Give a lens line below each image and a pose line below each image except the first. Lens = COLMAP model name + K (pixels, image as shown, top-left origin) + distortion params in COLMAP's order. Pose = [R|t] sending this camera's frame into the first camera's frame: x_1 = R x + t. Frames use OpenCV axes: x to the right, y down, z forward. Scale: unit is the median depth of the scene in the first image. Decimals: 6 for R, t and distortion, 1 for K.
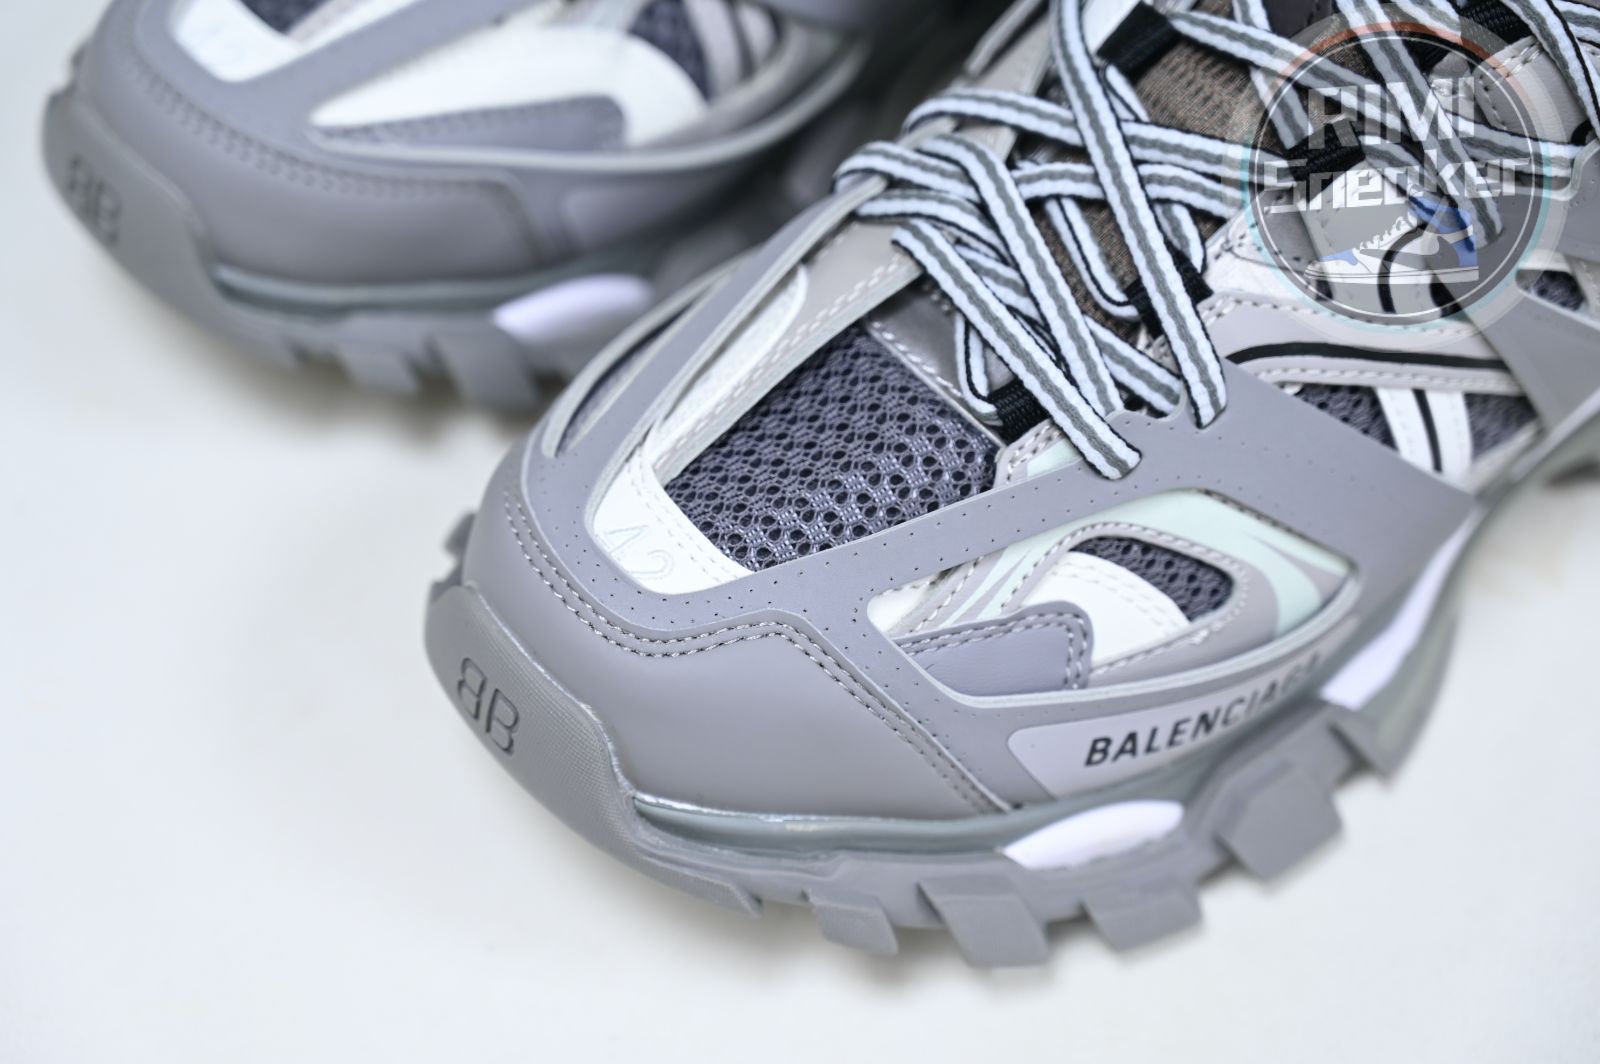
lens RADIAL K [[2722.0, 0, 800.0], [0, 2722.0, 532.0], [0, 0, 1]] dist [-0.013074, -0.026056]
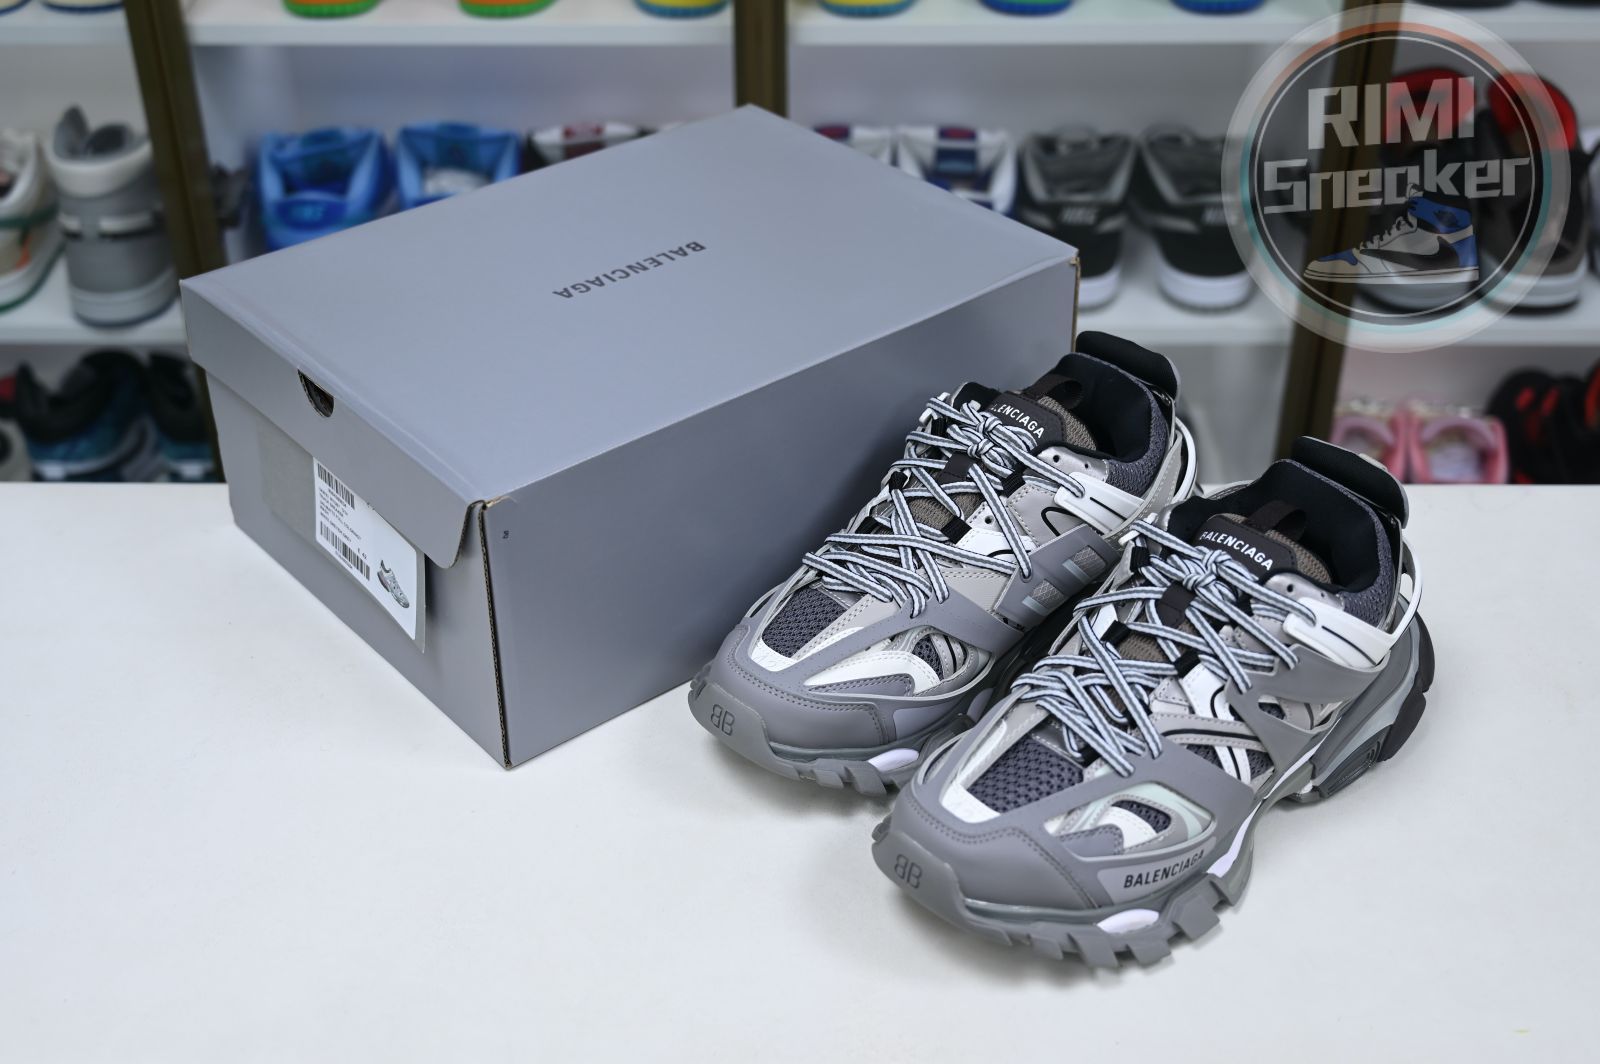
lens RADIAL K [[1912.0, 0, 800.0], [0, 1912.0, 532.0], [0, 0, 1]] dist [-0.024759, -0.012929]
pose [[0.998788, -0.044450, 0.021121, -0.245756], [0.048878, 0.945969, -0.320551, 0.348224], [-0.005732, 0.321195, 0.946996, -0.929627]]
